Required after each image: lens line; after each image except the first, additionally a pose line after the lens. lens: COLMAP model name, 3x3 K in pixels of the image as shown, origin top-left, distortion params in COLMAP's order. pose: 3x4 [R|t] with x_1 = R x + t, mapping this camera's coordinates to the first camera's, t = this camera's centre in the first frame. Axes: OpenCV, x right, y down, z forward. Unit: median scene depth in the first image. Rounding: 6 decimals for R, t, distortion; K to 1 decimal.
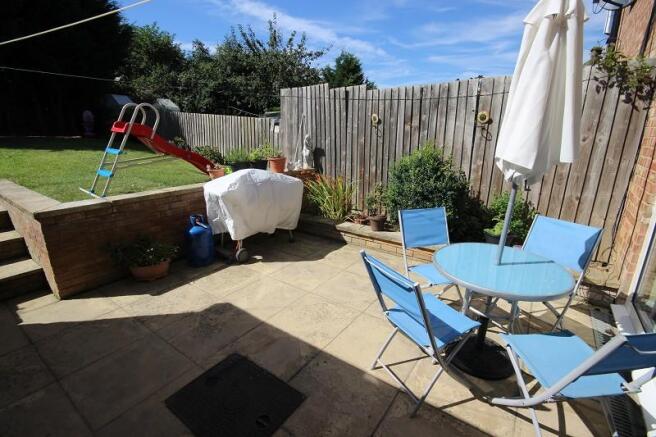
lens RADIAL K [[301.9, 0, 330.6], [0, 301.9, 219.8], [0, 0, 1]] dist [-0.002481, -0.005924]
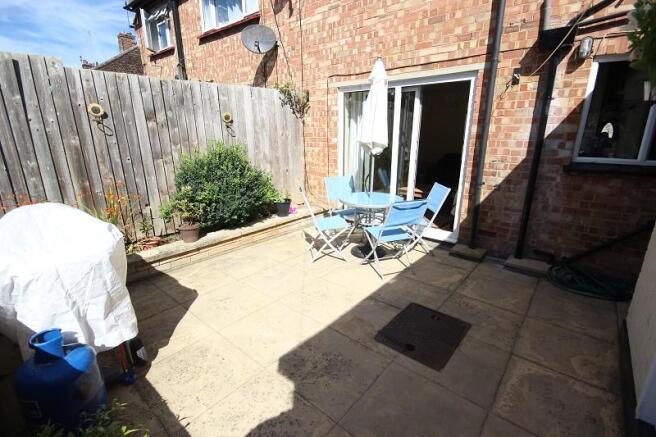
lens RADIAL K [[301.9, 0, 331.9], [0, 301.9, 219.9], [0, 0, 1]] dist [-0.002481, -0.005924]
pose [[0.081907, -0.278965, 0.956802, -0.855068], [0.271959, 0.929850, 0.247826, -0.173156], [-0.958817, 0.239913, 0.152028, 0.616072]]
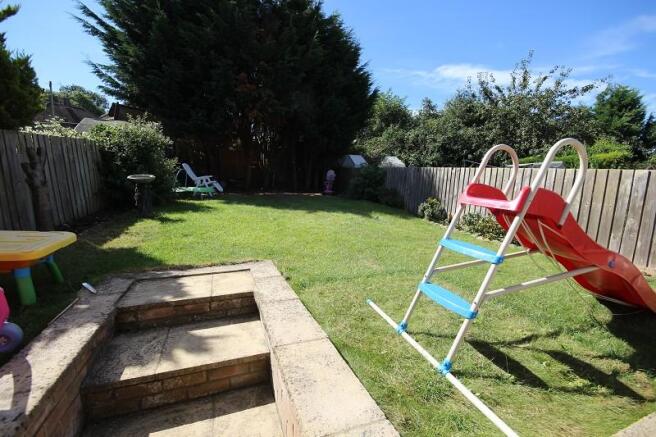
lens RADIAL K [[301.9, 0, 329.7], [0, 301.9, 215.7], [0, 0, 1]] dist [-0.002481, -0.005924]
pose [[0.821871, 0.047730, -0.567671, -0.136312], [-0.153019, 0.978359, -0.139278, -0.039306], [0.548739, 0.201333, 0.811388, 0.113142]]
